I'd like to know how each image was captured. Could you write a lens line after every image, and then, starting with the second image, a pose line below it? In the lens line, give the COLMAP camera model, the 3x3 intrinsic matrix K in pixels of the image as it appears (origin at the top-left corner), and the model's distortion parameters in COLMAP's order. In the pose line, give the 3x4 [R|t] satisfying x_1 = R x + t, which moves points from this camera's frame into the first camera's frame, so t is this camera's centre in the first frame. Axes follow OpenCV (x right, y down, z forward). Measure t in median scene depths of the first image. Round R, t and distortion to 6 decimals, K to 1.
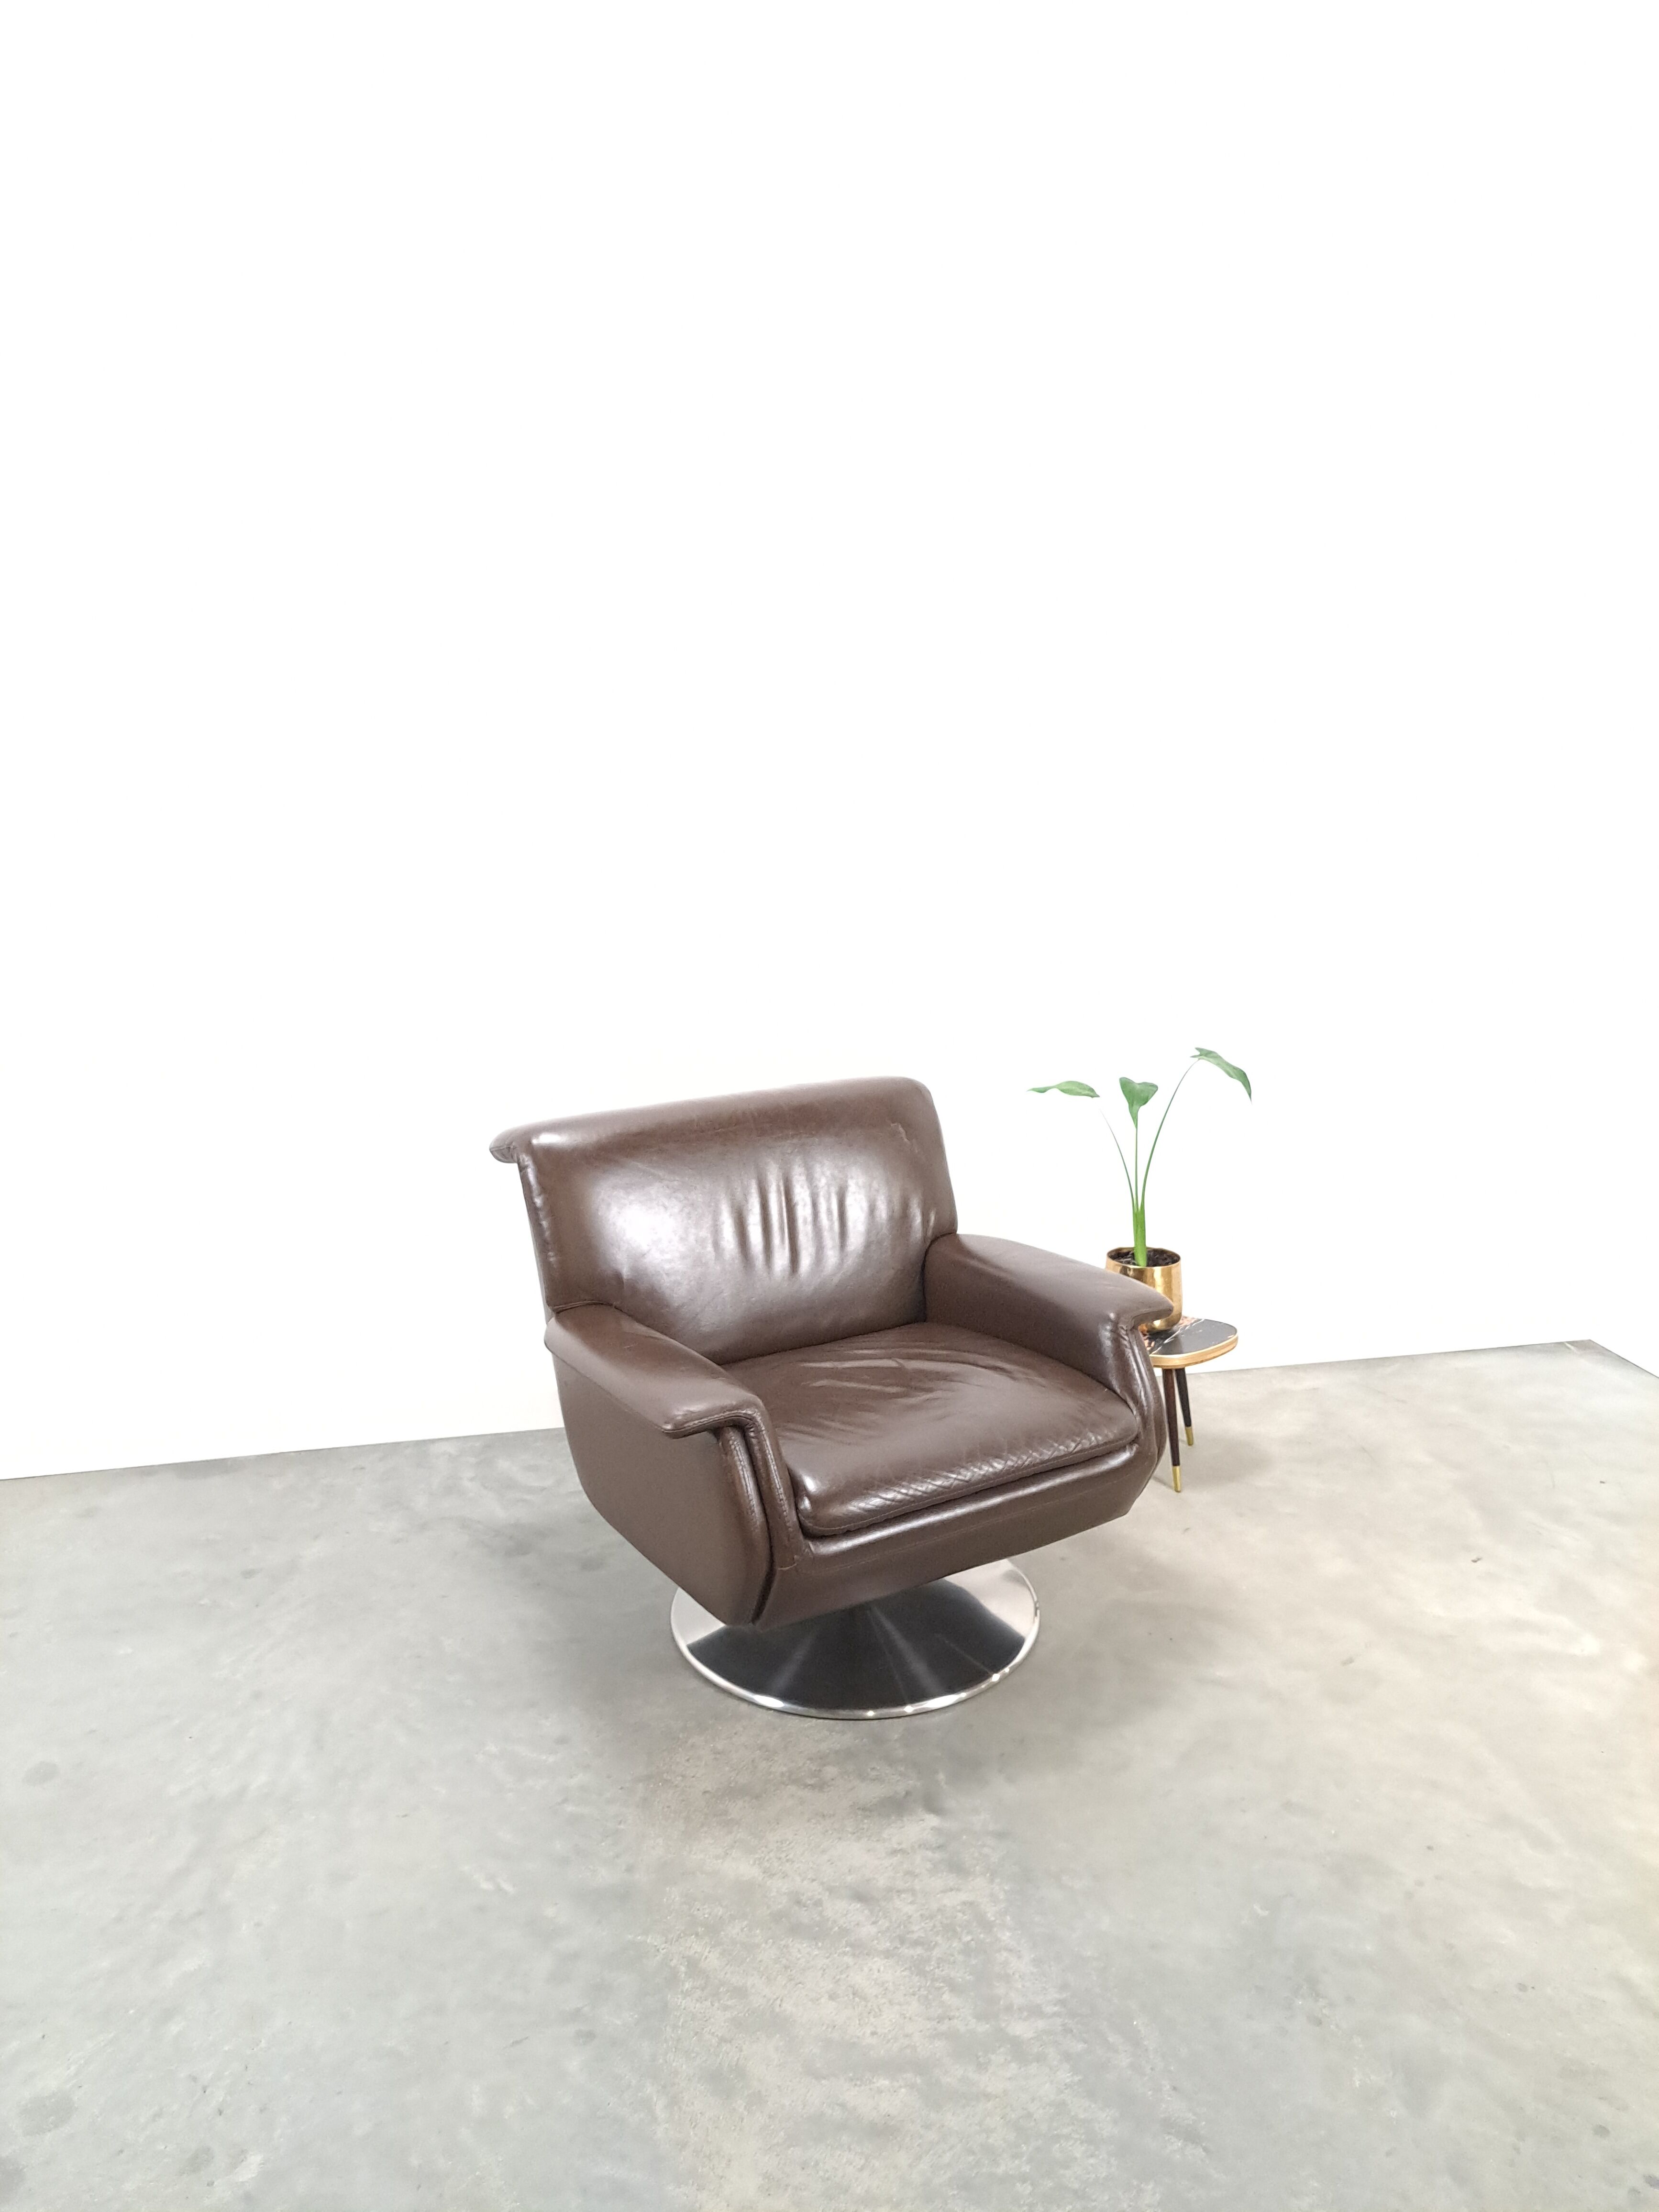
lens RADIAL K [[1573.5, 0, 811.4], [0, 1573.5, 1115.6], [0, 0, 1]] dist [0.063634, -0.055254]
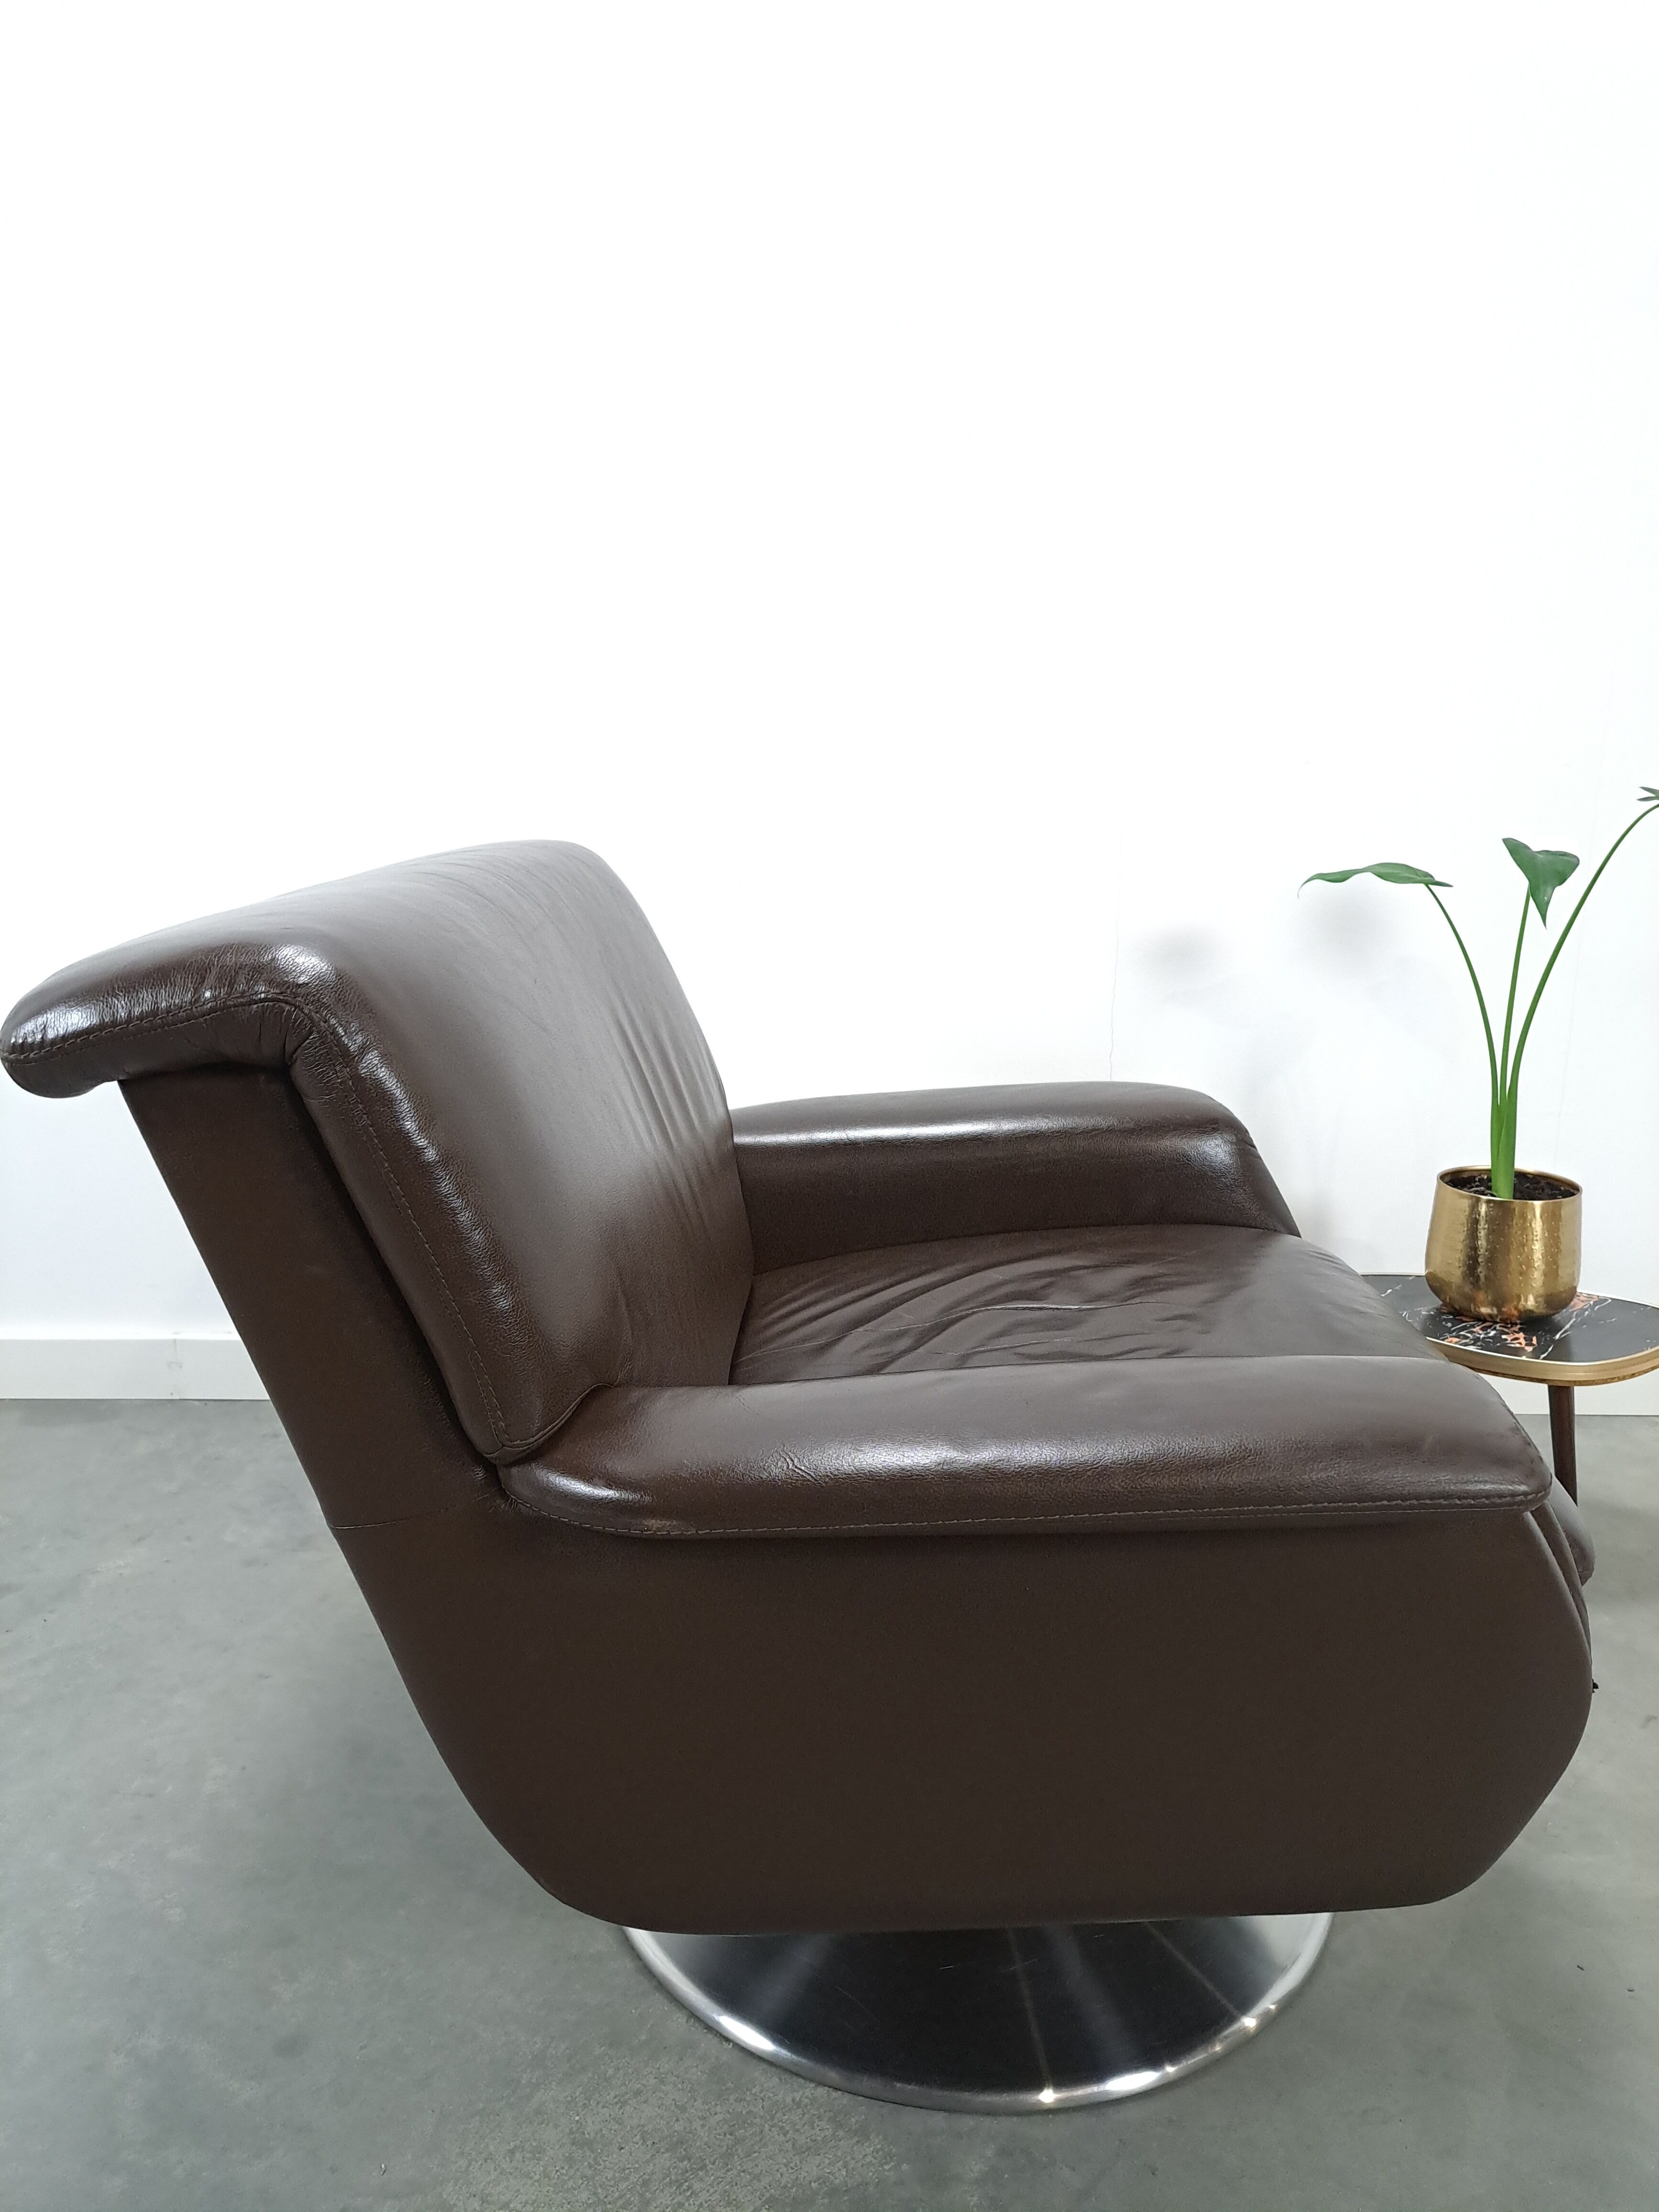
lens RADIAL K [[1592.8, 0, 836.8], [0, 1592.8, 1112.2], [0, 0, 1]] dist [0.013156, 0.004257]
pose [[0.979723, 0.061450, -0.190703, 0.084337], [-0.059839, 0.998107, 0.014200, 0.094102], [0.191214, -0.002501, 0.981545, 0.565962]]
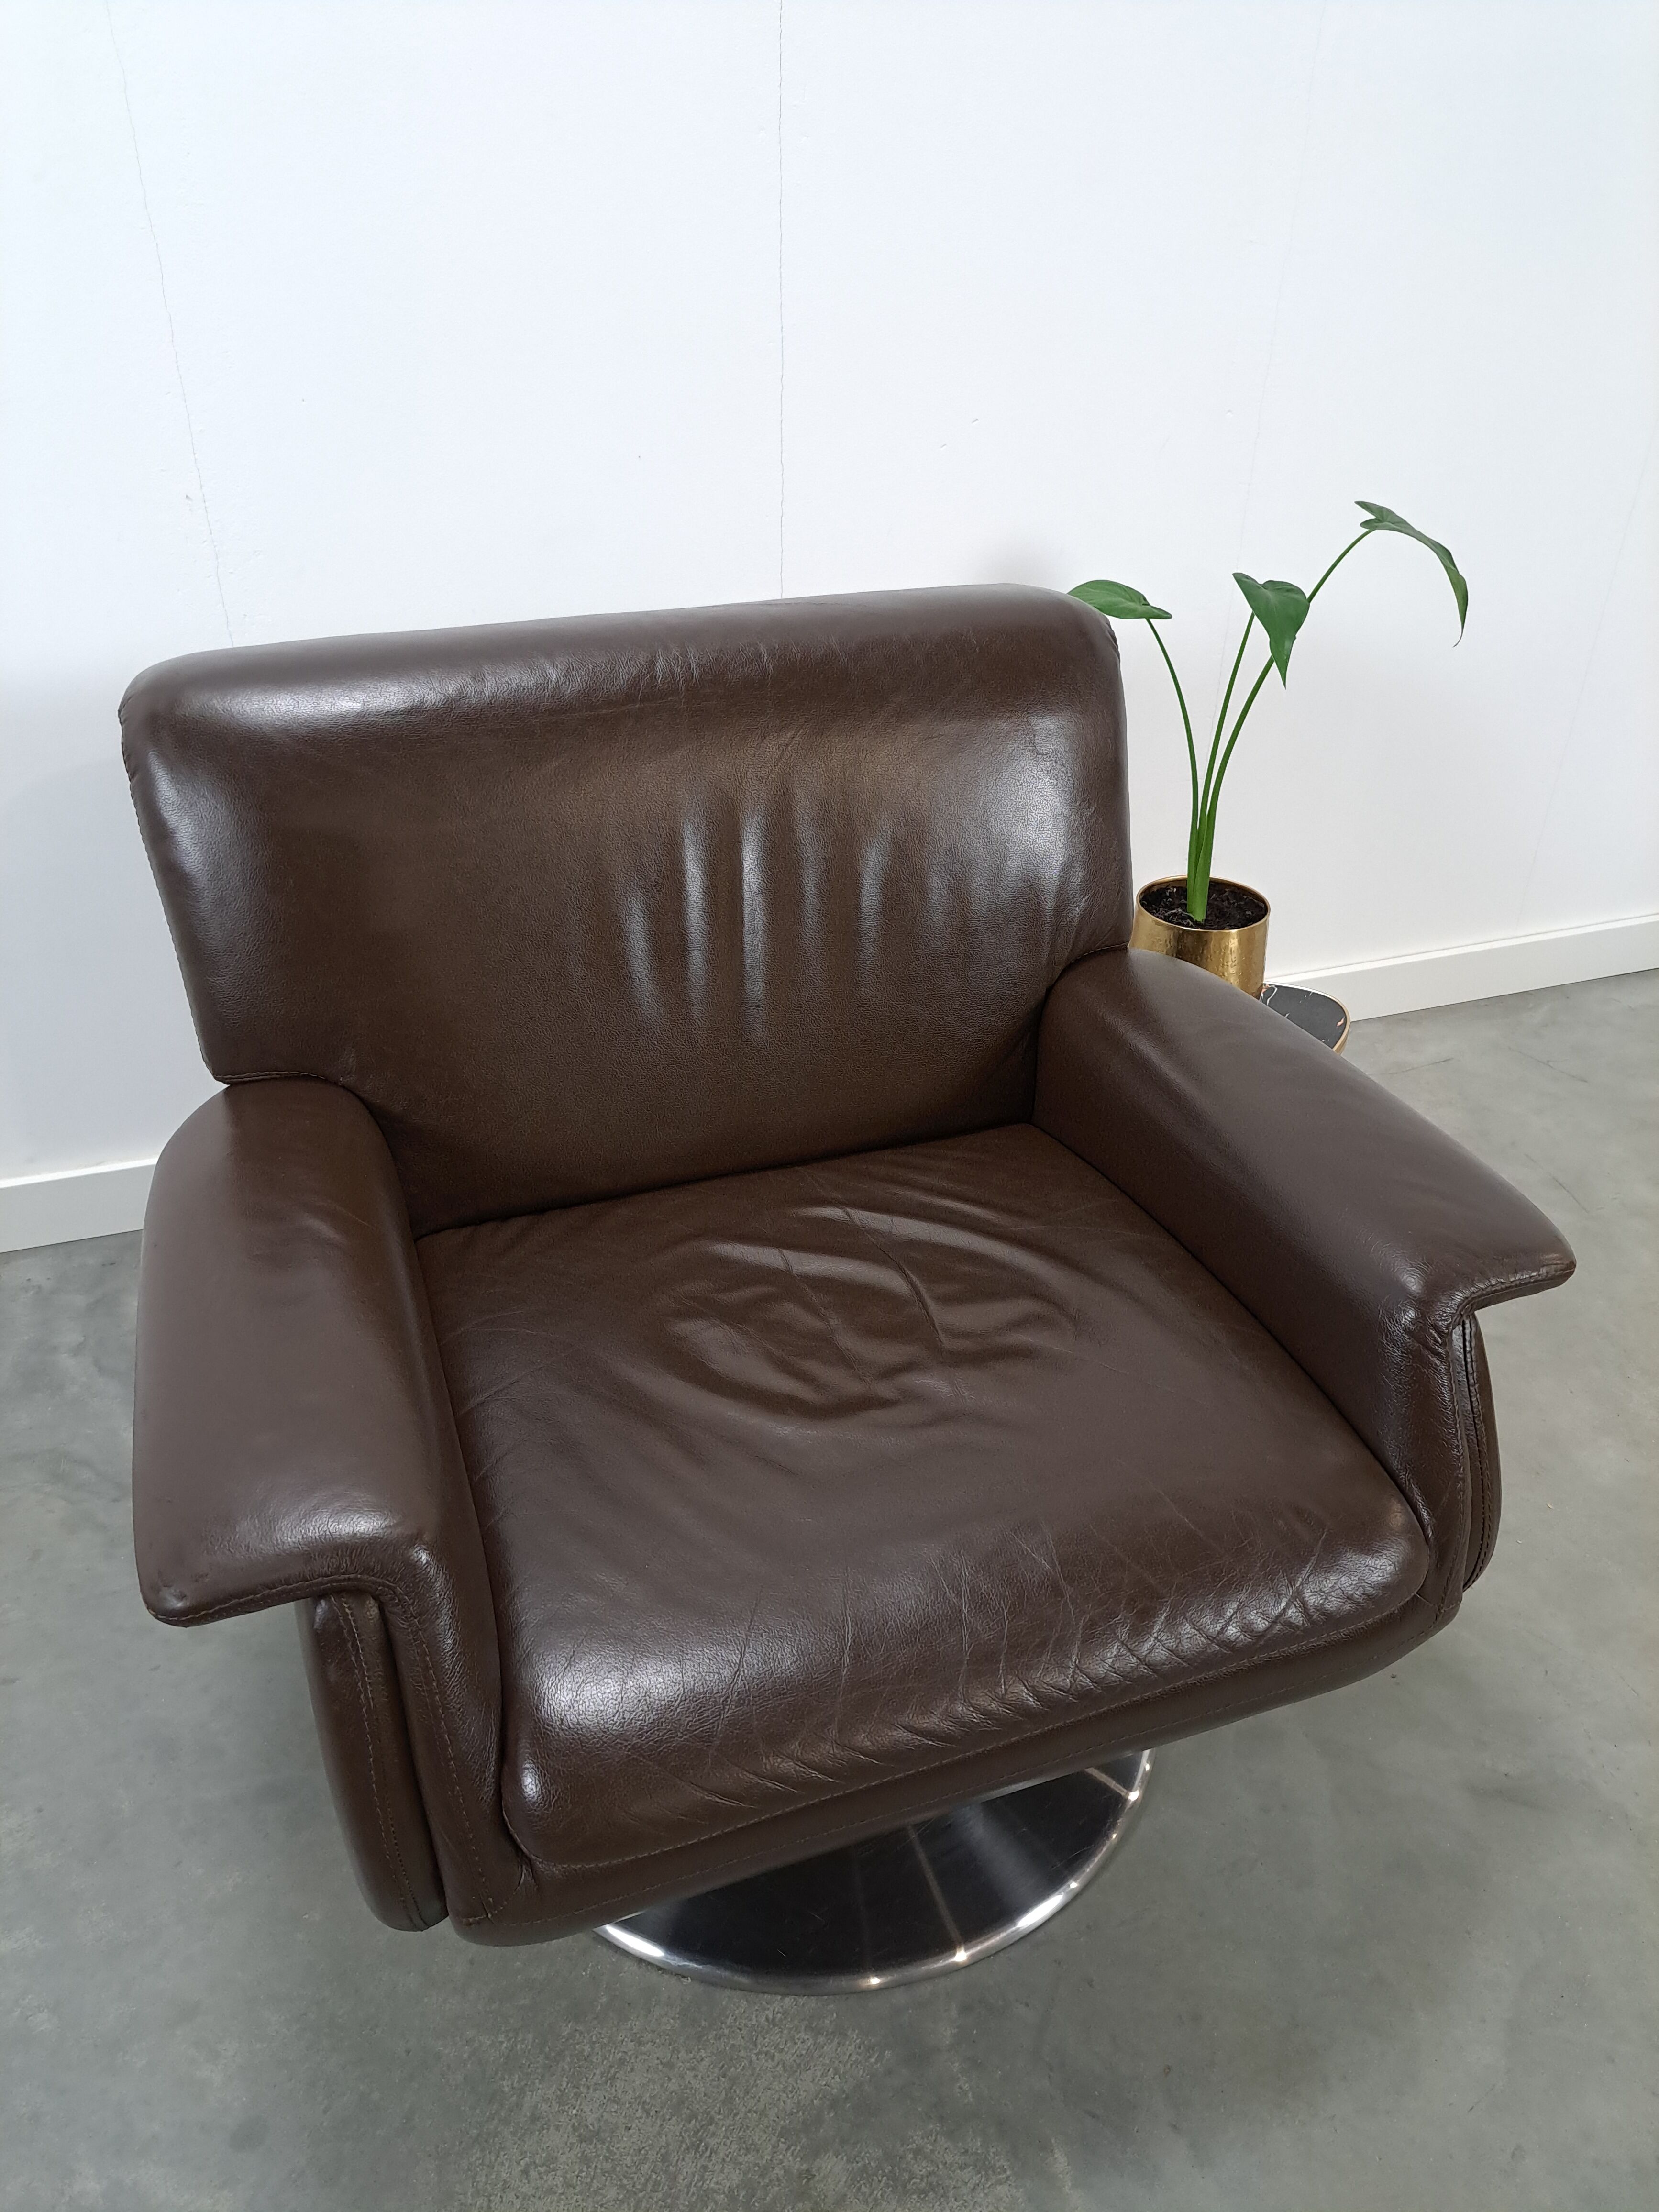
lens RADIAL K [[1597.5, 0, 831.4], [0, 1597.5, 1112.8], [0, 0, 1]] dist [0.015366, 0.006399]
pose [[0.989030, -0.055996, 0.136690, -0.036137], [0.006037, 0.939913, 0.341362, -0.052112], [-0.147591, -0.336792, 0.929940, 0.650662]]
